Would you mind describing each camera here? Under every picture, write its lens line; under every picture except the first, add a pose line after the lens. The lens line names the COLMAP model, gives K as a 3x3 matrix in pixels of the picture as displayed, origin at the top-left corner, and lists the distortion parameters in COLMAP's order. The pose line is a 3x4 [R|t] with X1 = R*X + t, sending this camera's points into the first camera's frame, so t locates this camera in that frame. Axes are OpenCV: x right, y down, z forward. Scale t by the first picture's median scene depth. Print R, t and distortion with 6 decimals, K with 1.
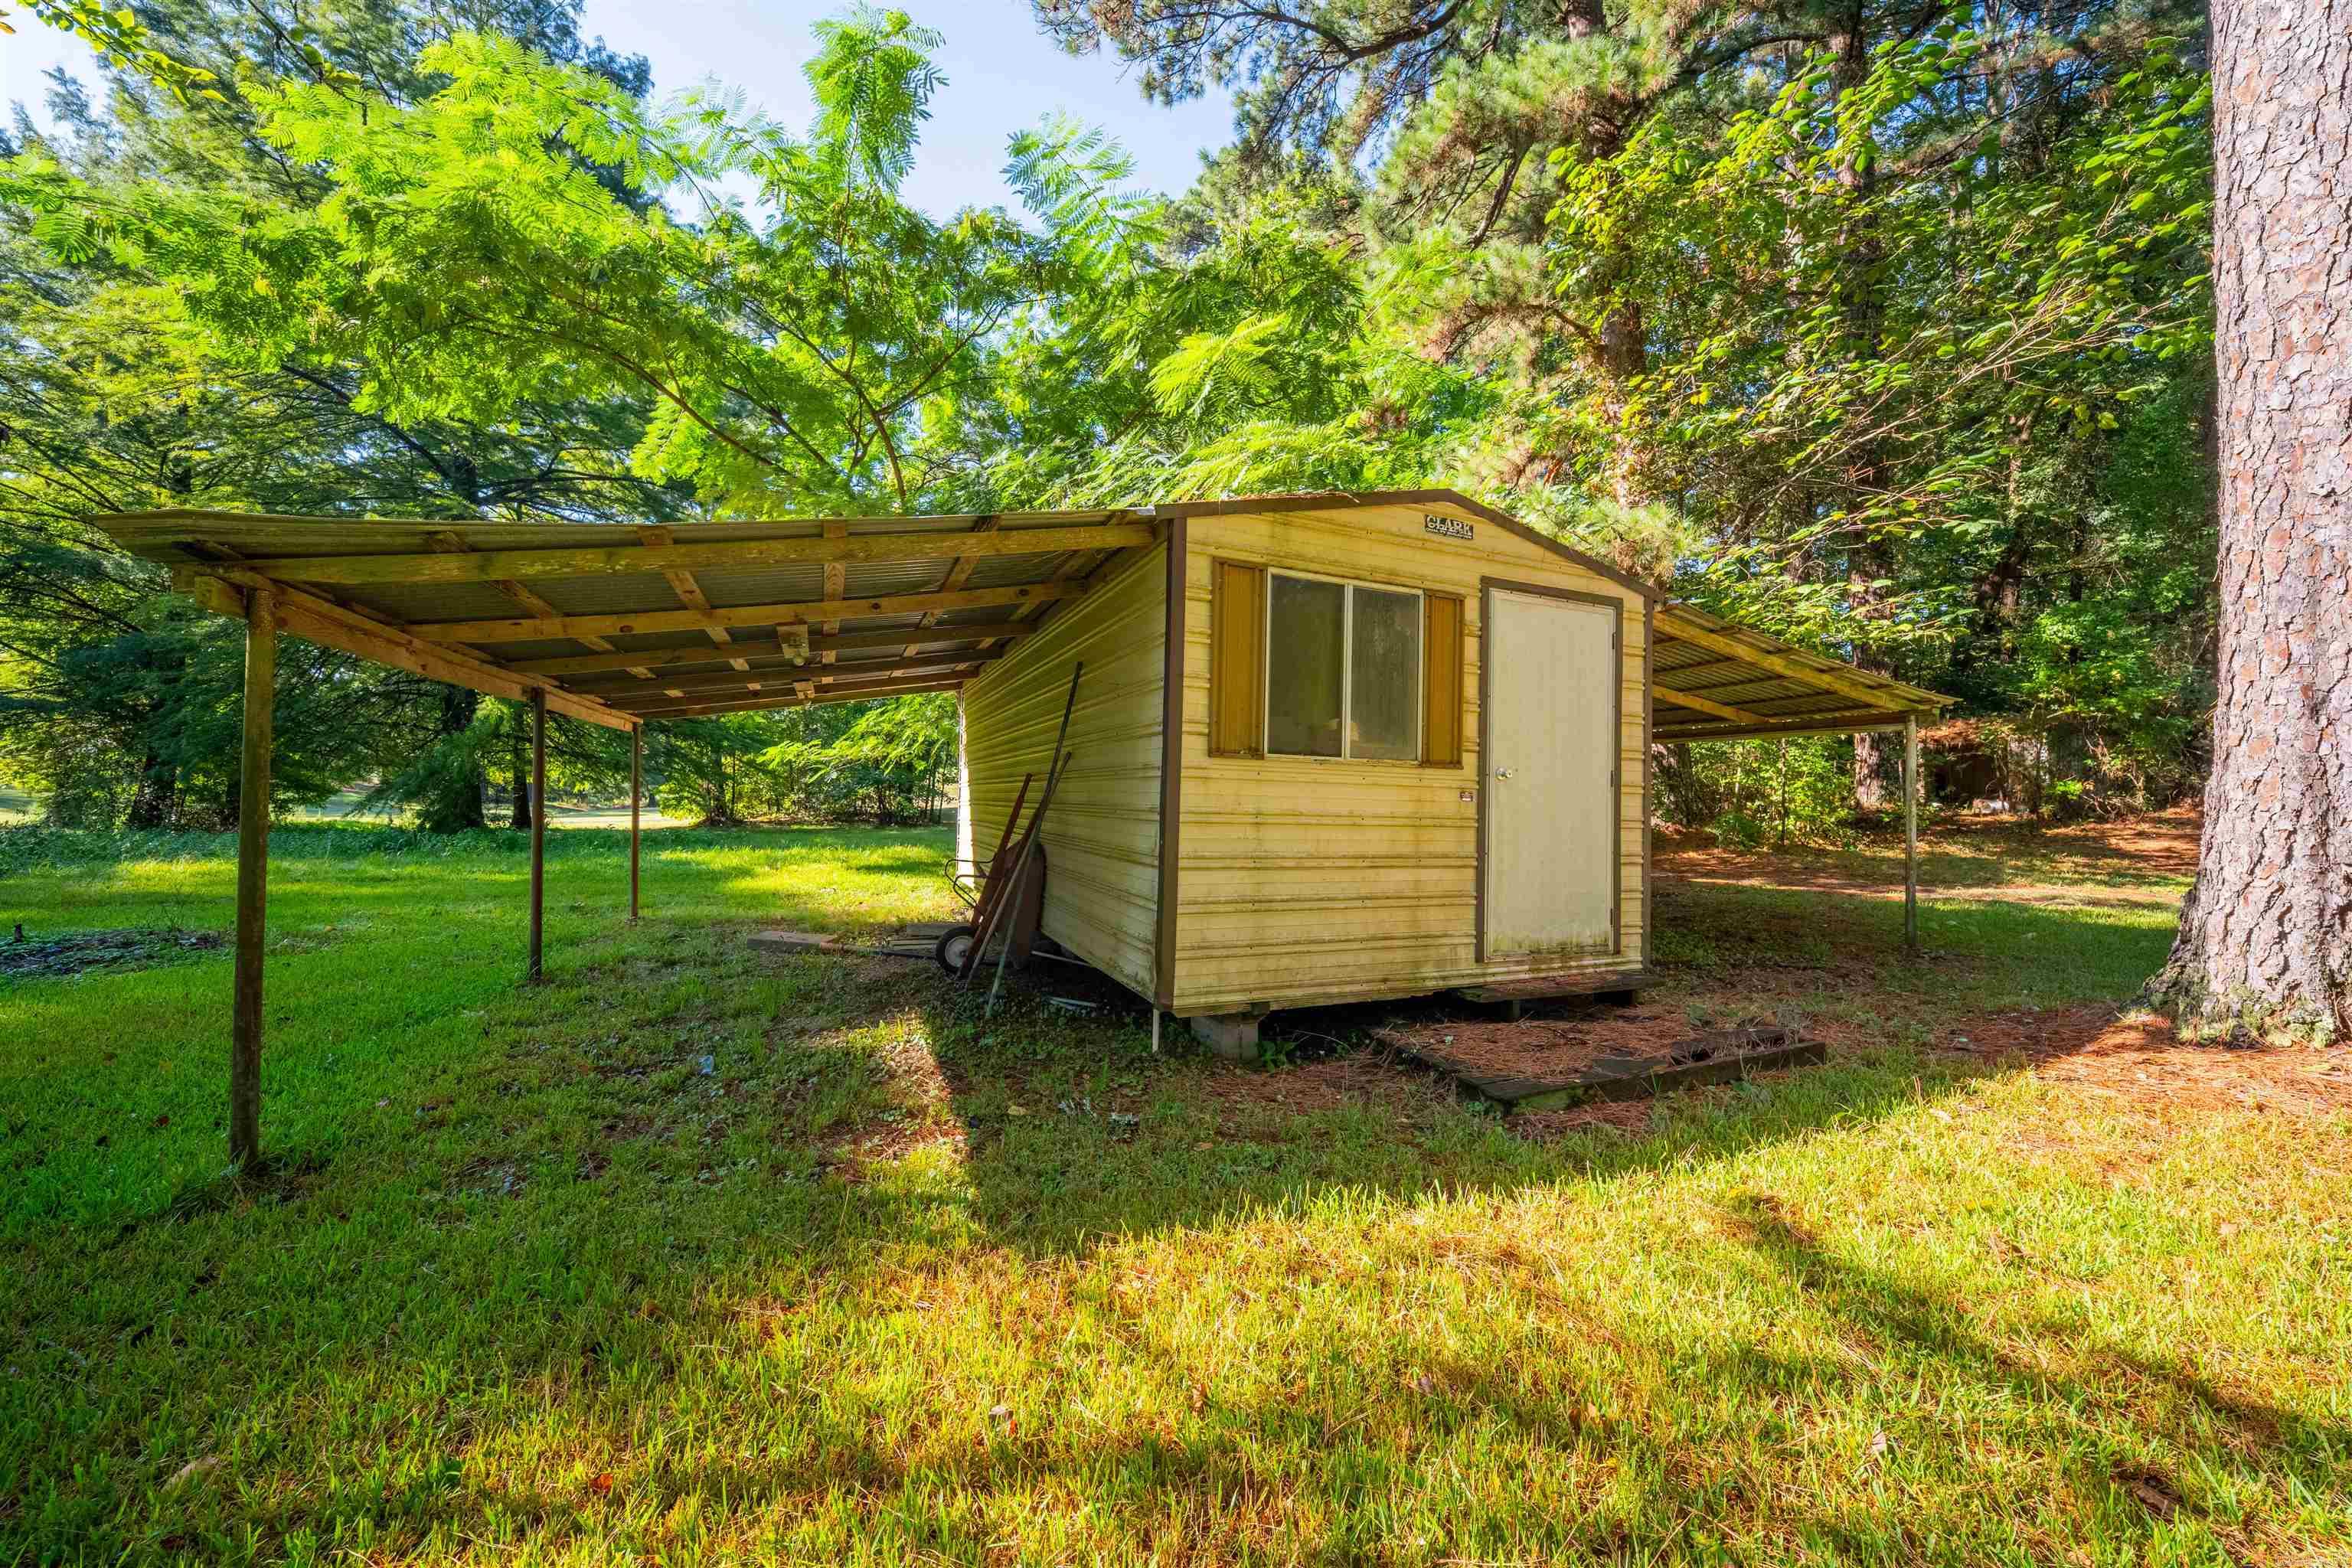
lens RADIAL K [[824.4, 0, 1176.2], [0, 824.4, 793.3], [0, 0, 1]] dist [-0.001993, -0.001790]
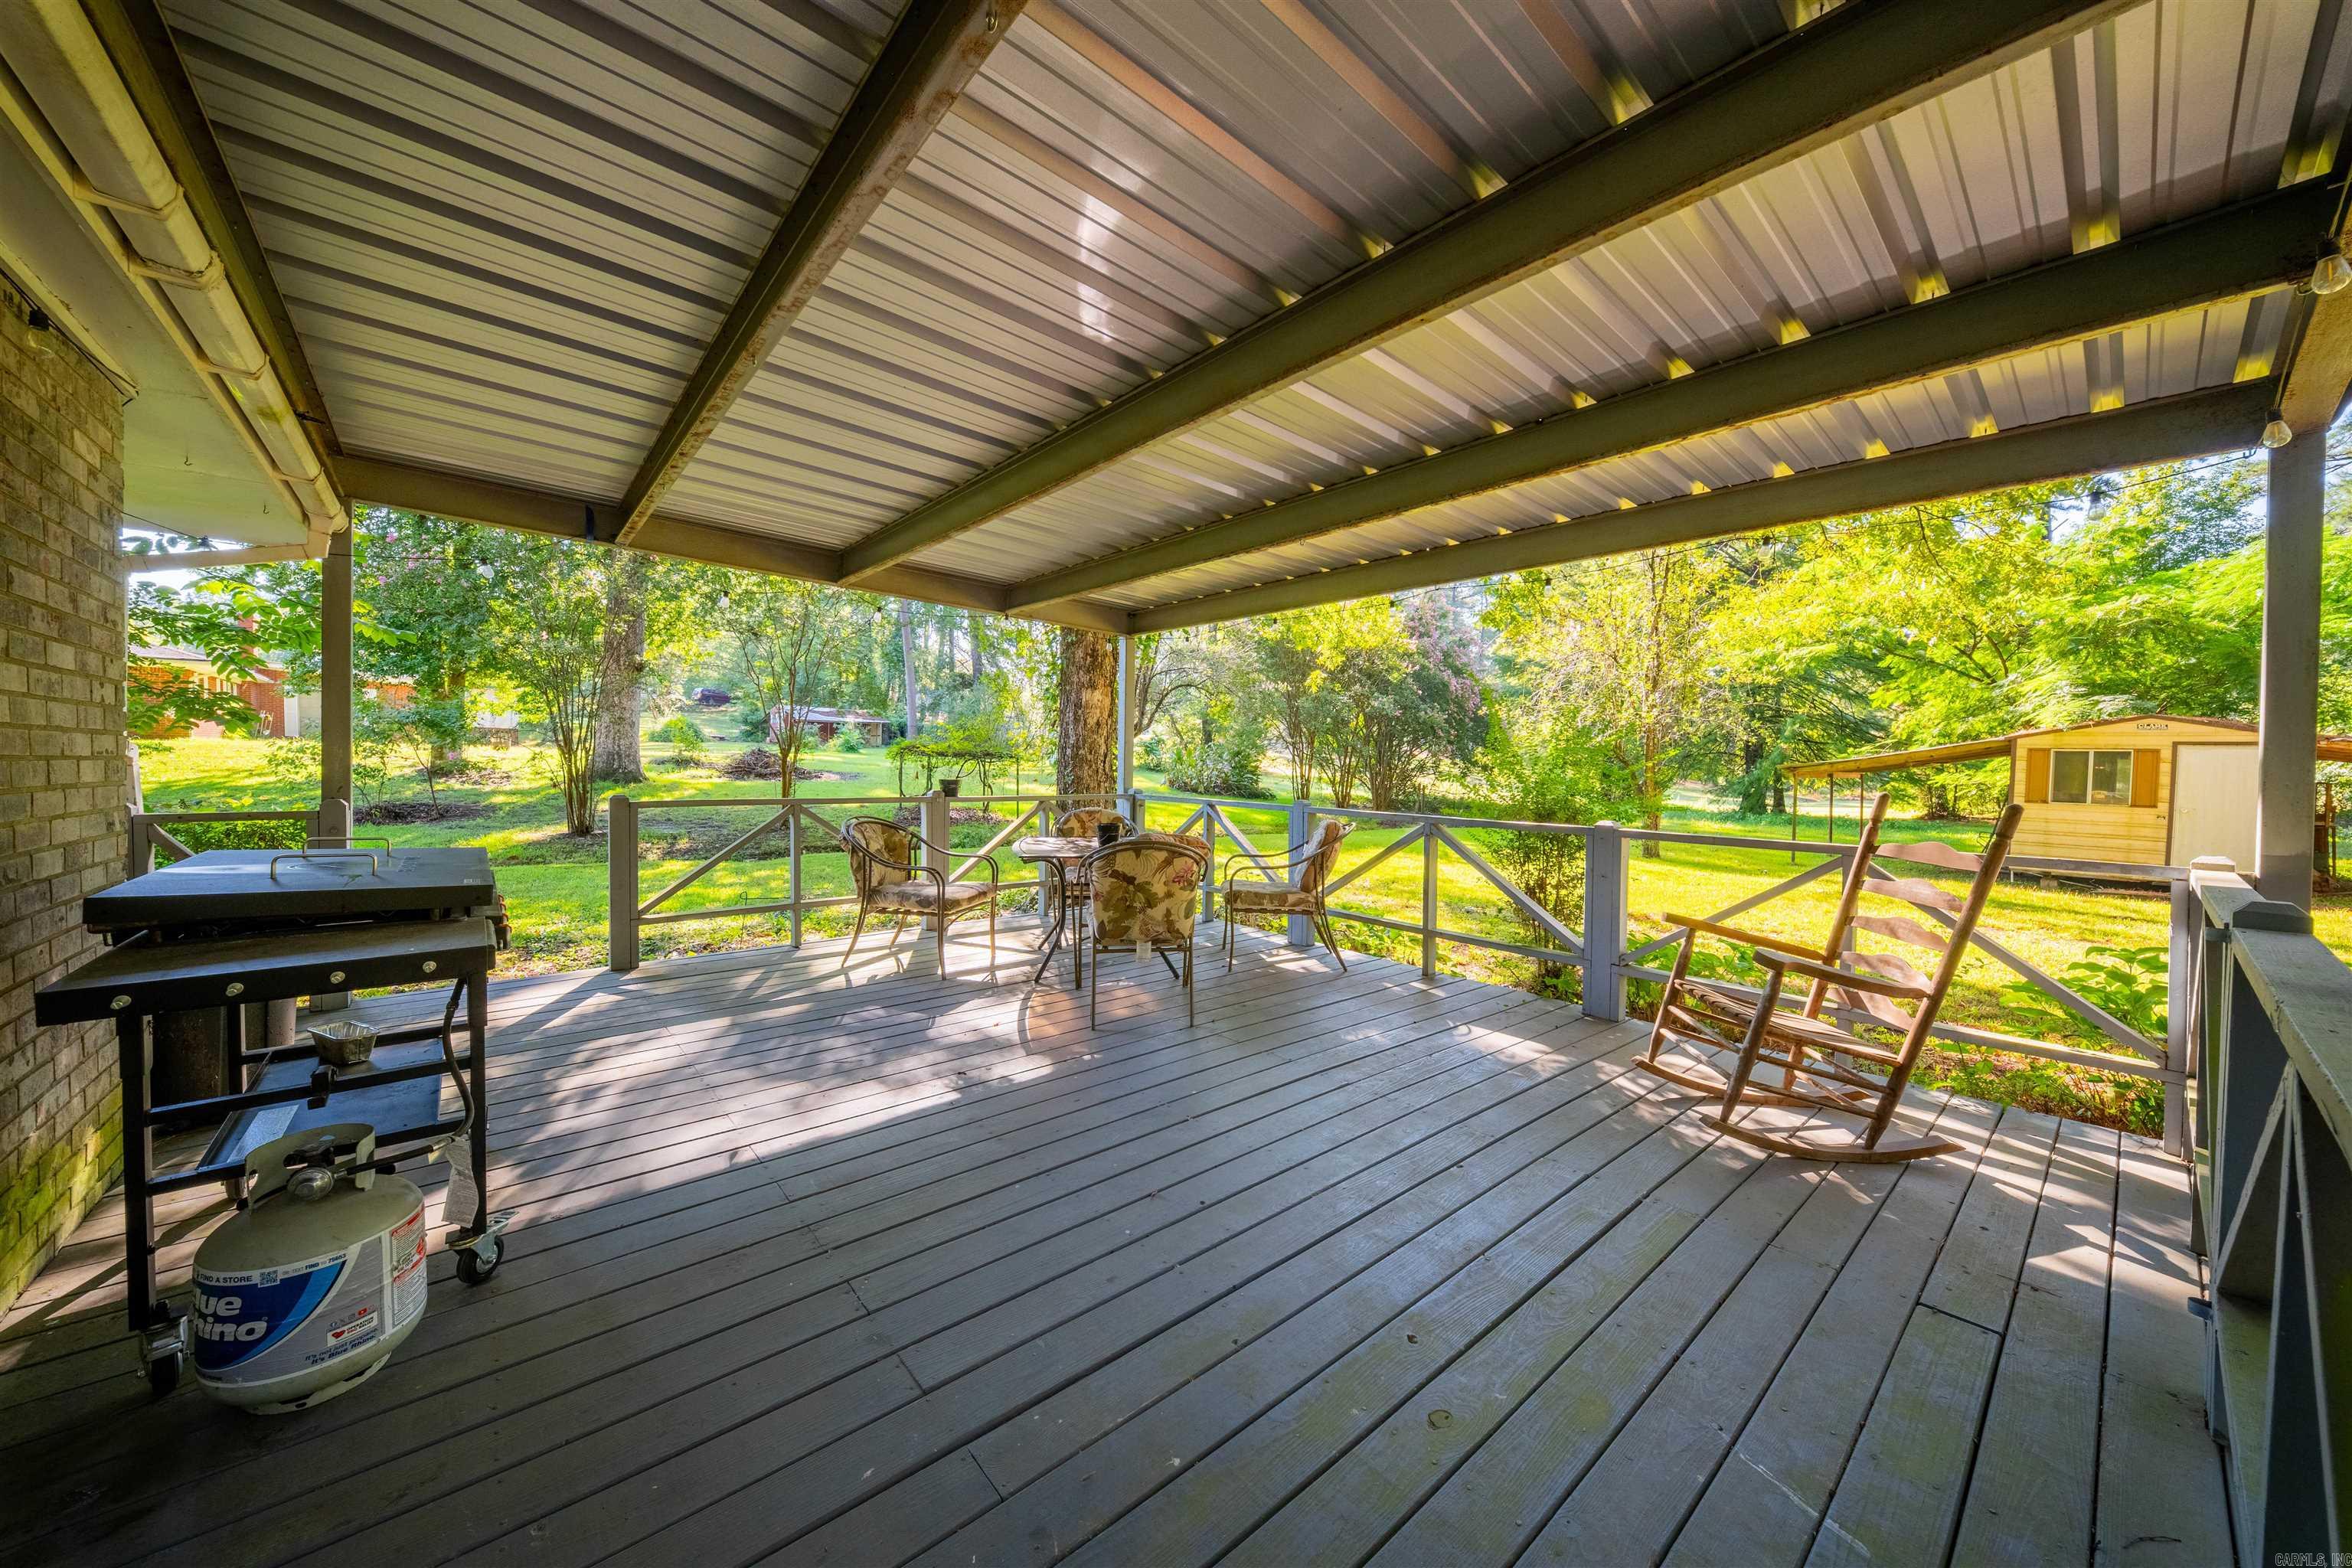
lens RADIAL K [[824.4, 0, 1170.6], [0, 824.4, 790.1], [0, 0, 1]] dist [-0.001993, -0.001790]
pose [[0.280009, 0.019014, -0.959809, 2.206014], [-0.008192, 0.999815, 0.017417, -0.117532], [0.959962, 0.002986, 0.280113, -3.269514]]
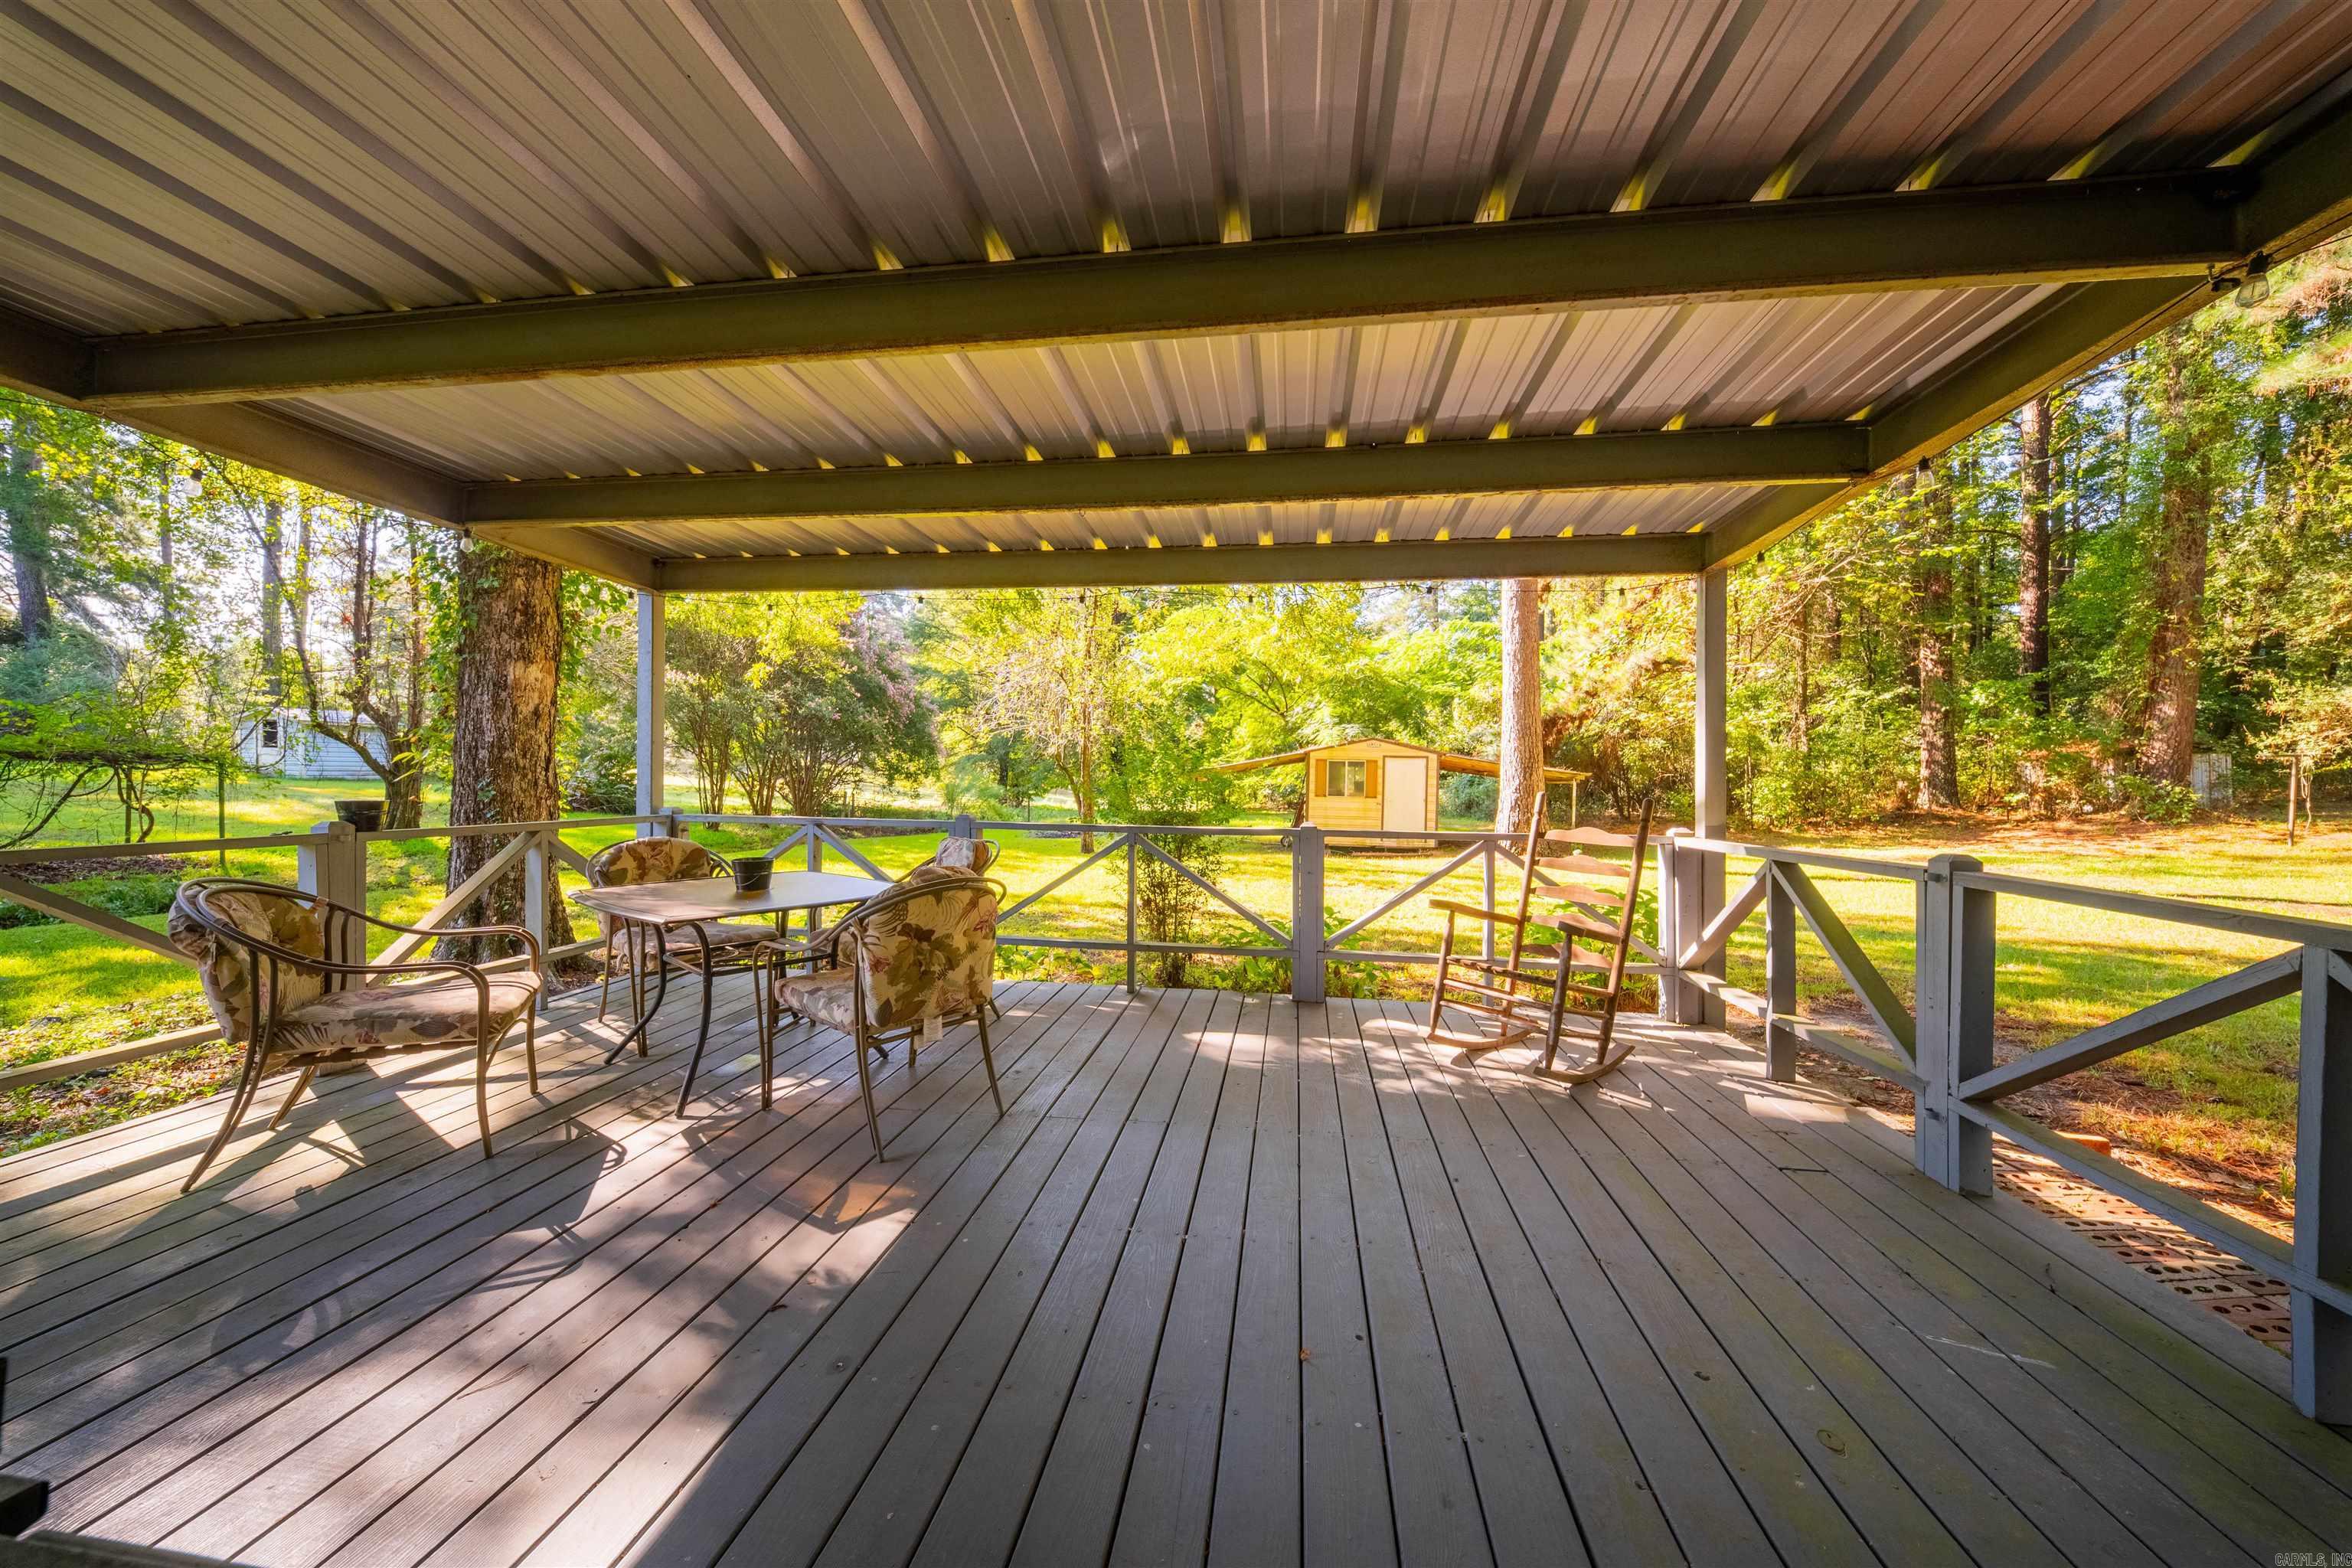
lens RADIAL K [[824.4, 0, 1183.4], [0, 824.4, 780.4], [0, 0, 1]] dist [-0.001993, -0.001790]
pose [[0.853901, -0.006871, -0.520389, 1.834374], [0.005840, 0.999976, -0.003621, -0.120227], [0.520402, 0.000052, 0.853921, -3.505525]]
